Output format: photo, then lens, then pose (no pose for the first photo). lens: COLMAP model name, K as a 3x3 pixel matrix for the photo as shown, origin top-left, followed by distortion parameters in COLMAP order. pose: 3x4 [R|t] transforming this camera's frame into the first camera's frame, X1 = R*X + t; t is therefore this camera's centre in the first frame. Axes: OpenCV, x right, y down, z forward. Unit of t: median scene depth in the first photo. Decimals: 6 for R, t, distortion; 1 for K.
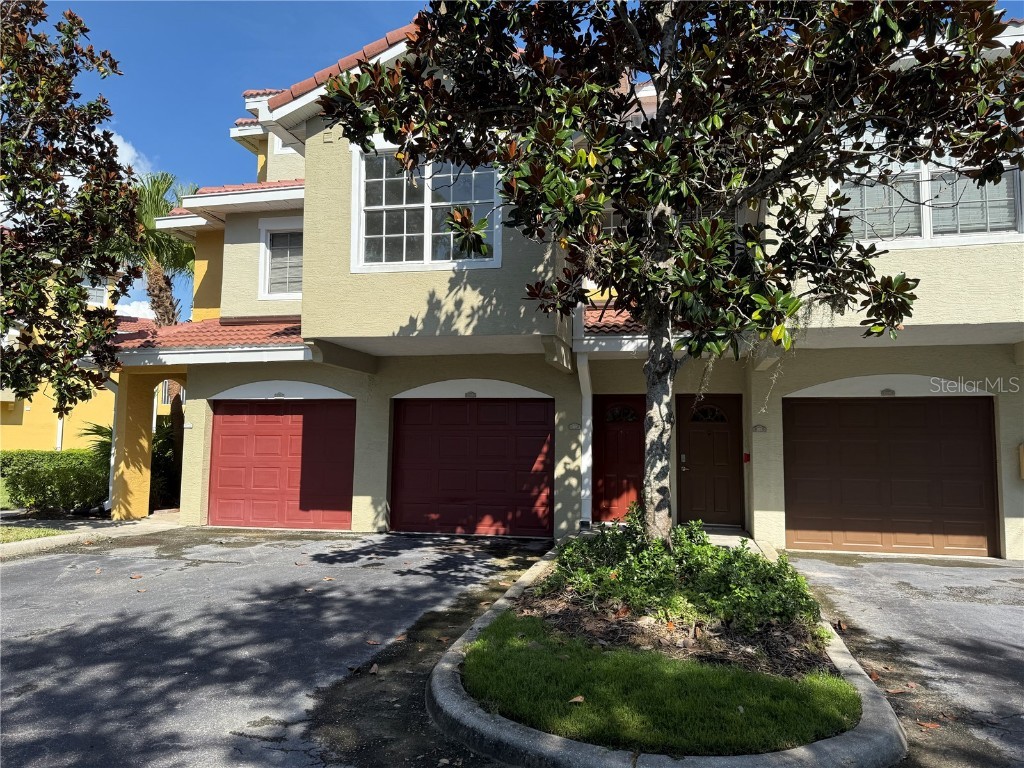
lens RADIAL K [[721.0, 0, 508.5], [0, 721.0, 378.9], [0, 0, 1]] dist [0.036660, -0.030157]
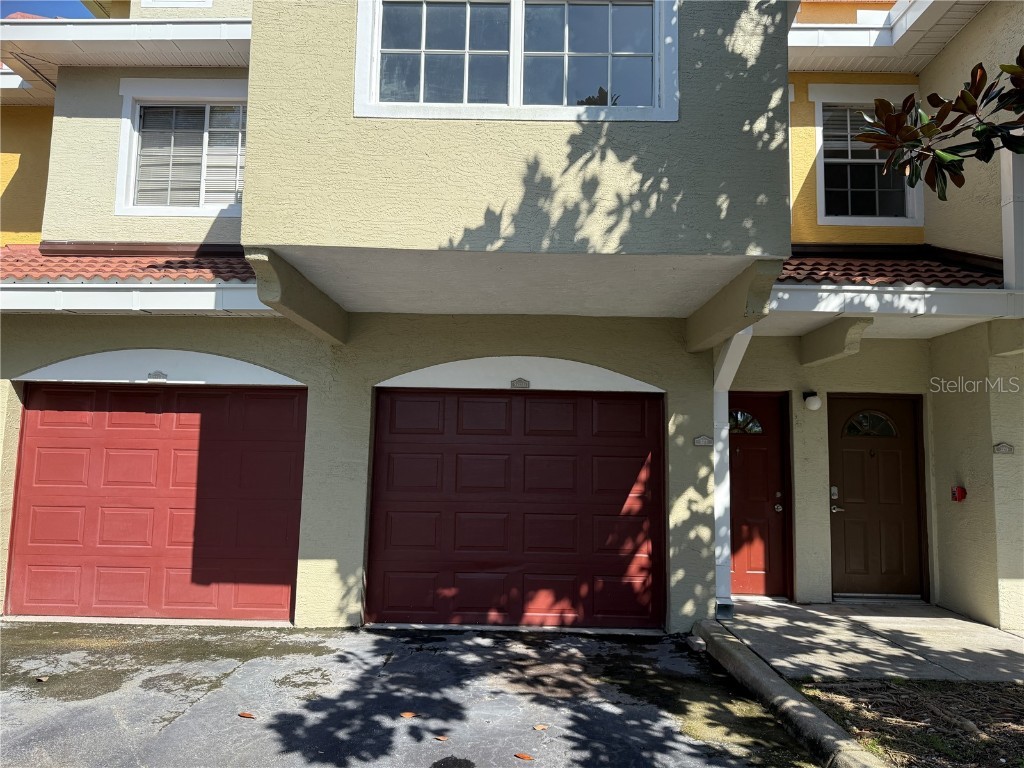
lens RADIAL K [[721.0, 0, 510.3], [0, 721.0, 390.5], [0, 0, 1]] dist [0.036660, -0.030157]
pose [[0.977278, 0.028666, 0.210016, -0.191403], [-0.026776, 0.999571, -0.011838, 0.036952], [-0.210265, 0.005946, 0.977626, 0.450604]]
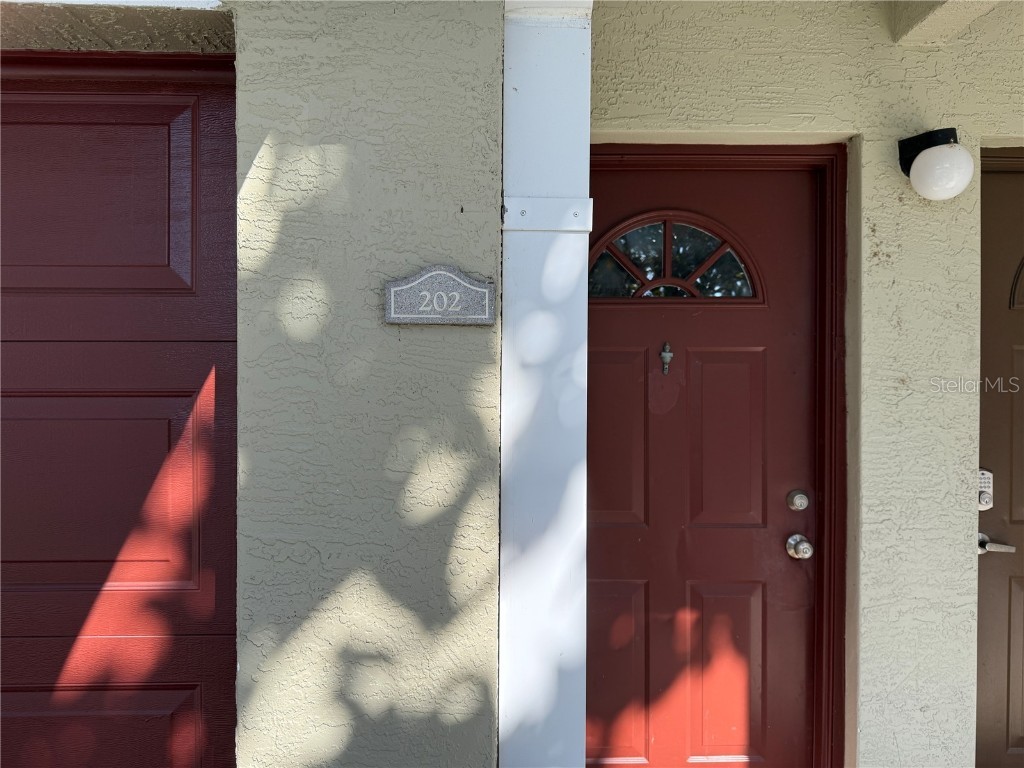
lens RADIAL K [[721.0, 0, 514.1], [0, 721.0, 382.2], [0, 0, 1]] dist [0.036660, -0.030157]
pose [[0.967190, -0.016244, 0.253535, 0.076016], [-0.009266, 0.995035, 0.099097, 0.067845], [-0.253886, -0.098195, 0.962237, 0.897516]]
